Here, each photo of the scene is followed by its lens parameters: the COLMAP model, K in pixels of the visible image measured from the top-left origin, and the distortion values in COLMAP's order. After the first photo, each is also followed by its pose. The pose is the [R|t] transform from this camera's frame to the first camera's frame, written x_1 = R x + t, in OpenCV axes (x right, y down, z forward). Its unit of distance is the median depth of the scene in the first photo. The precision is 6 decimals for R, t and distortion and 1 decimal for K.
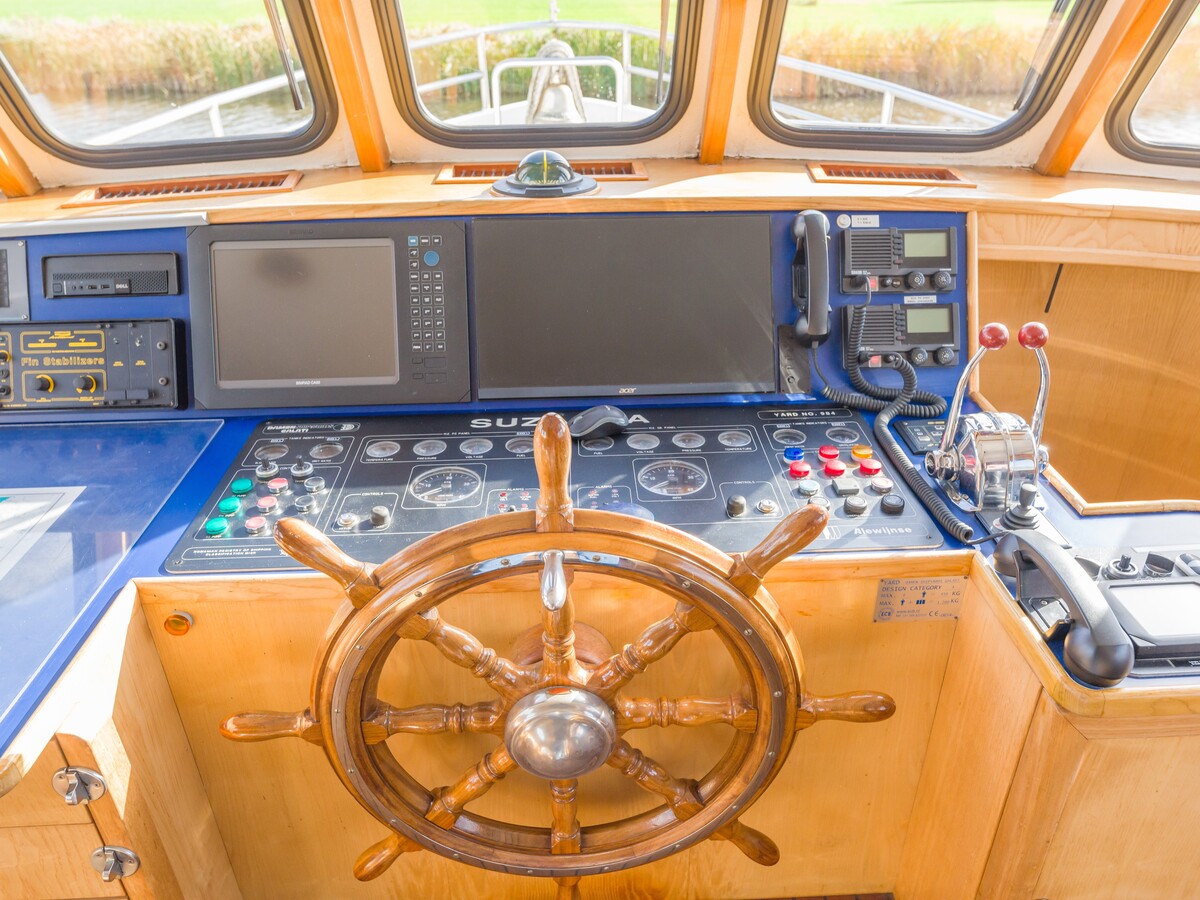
lens RADIAL K [[839.9, 0, 600.0], [0, 839.9, 450.0], [0, 0, 1]] dist [0.009658, 0.004501]
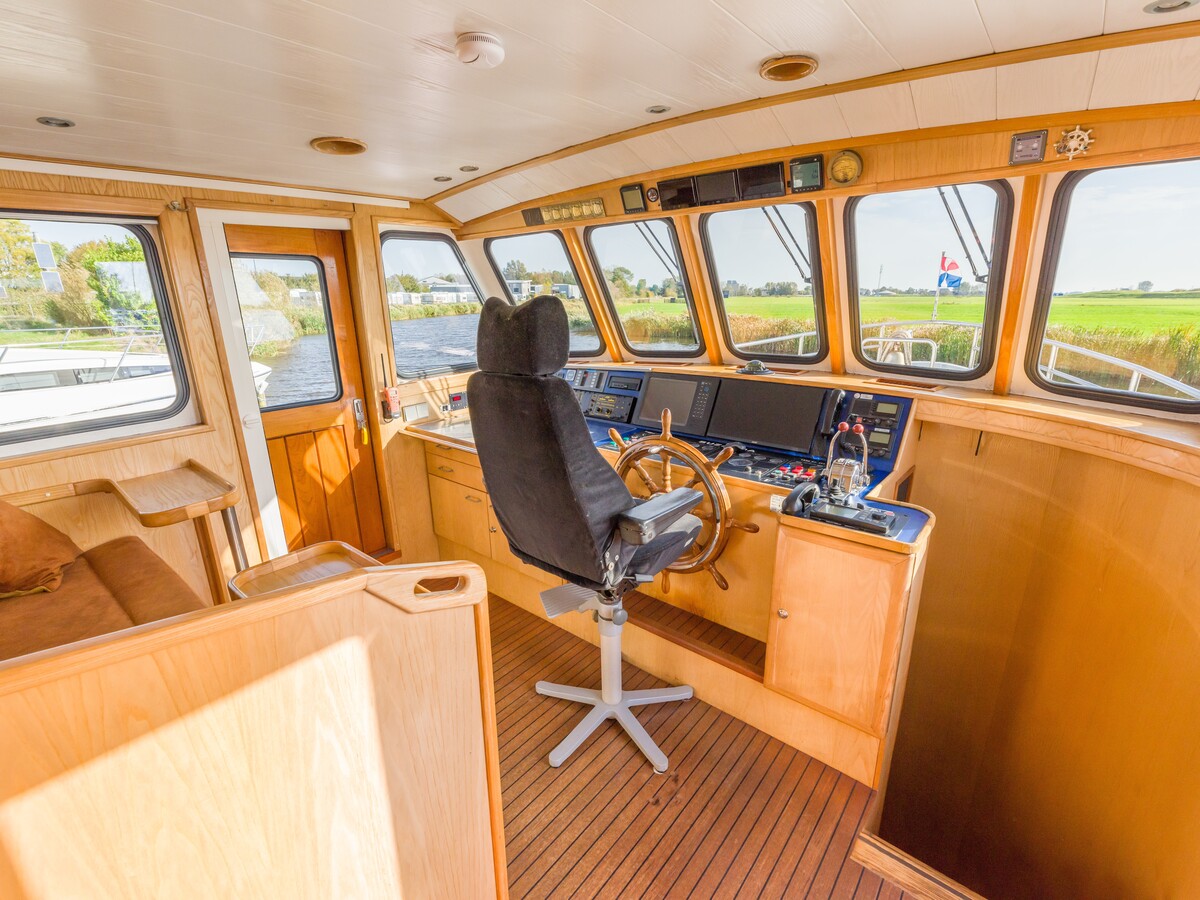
lens RADIAL K [[543.4, 0, 600.3], [0, 543.4, 456.6], [0, 0, 1]] dist [0.003559, 0.000096]
pose [[0.737157, 0.194408, -0.647152, 0.824217], [-0.329213, 0.939693, -0.092711, 0.305576], [0.590101, 0.281394, 0.756703, -0.635959]]
